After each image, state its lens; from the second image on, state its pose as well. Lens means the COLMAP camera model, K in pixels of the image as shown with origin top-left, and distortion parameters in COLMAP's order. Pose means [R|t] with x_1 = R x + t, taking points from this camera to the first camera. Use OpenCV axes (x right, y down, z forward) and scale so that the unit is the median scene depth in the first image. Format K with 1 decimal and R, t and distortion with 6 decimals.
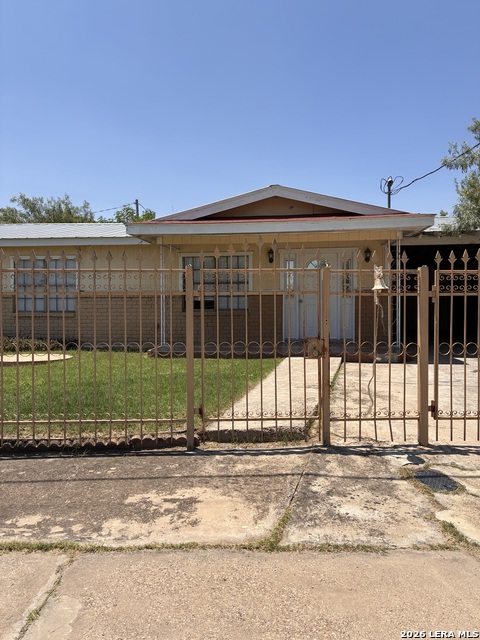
lens RADIAL K [[488.8, 0, 236.5], [0, 488.8, 319.5], [0, 0, 1]] dist [0.035081, -0.018163]
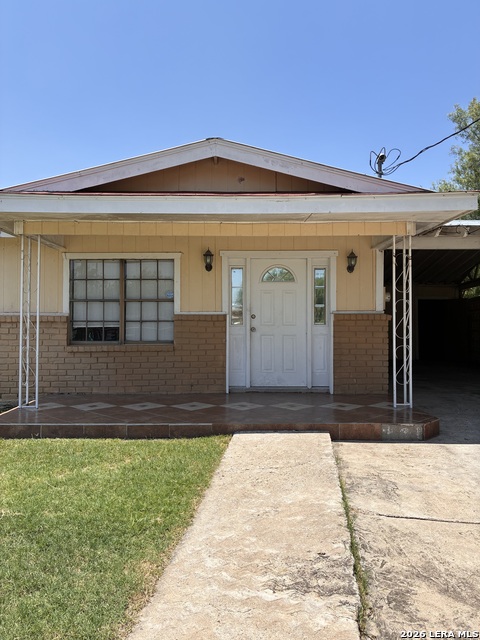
lens RADIAL K [[488.8, 0, 236.3], [0, 488.8, 321.7], [0, 0, 1]] dist [0.035081, -0.018163]
pose [[0.992720, 0.006993, 0.120246, 0.032097], [-0.003458, 0.999556, -0.029589, -0.031168], [-0.120399, 0.028958, 0.992303, 0.381894]]
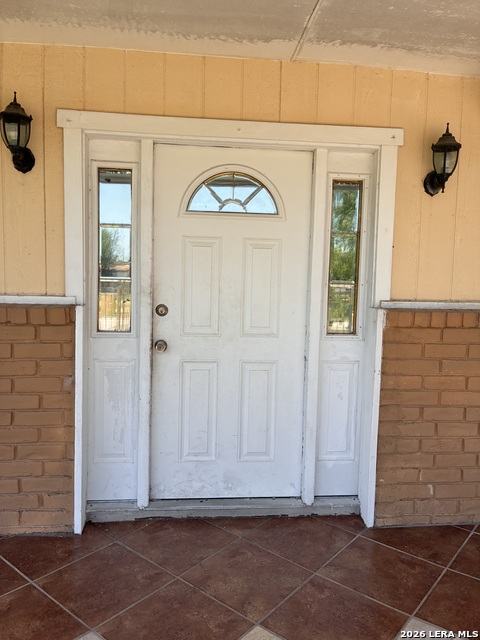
lens RADIAL K [[488.8, 0, 240.6], [0, 488.8, 324.0], [0, 0, 1]] dist [0.035081, -0.018163]
pose [[0.976410, 0.010030, 0.215689, 0.132108], [-0.026299, 0.997008, 0.072692, -0.073869], [-0.214315, -0.076650, 0.973752, 0.847979]]
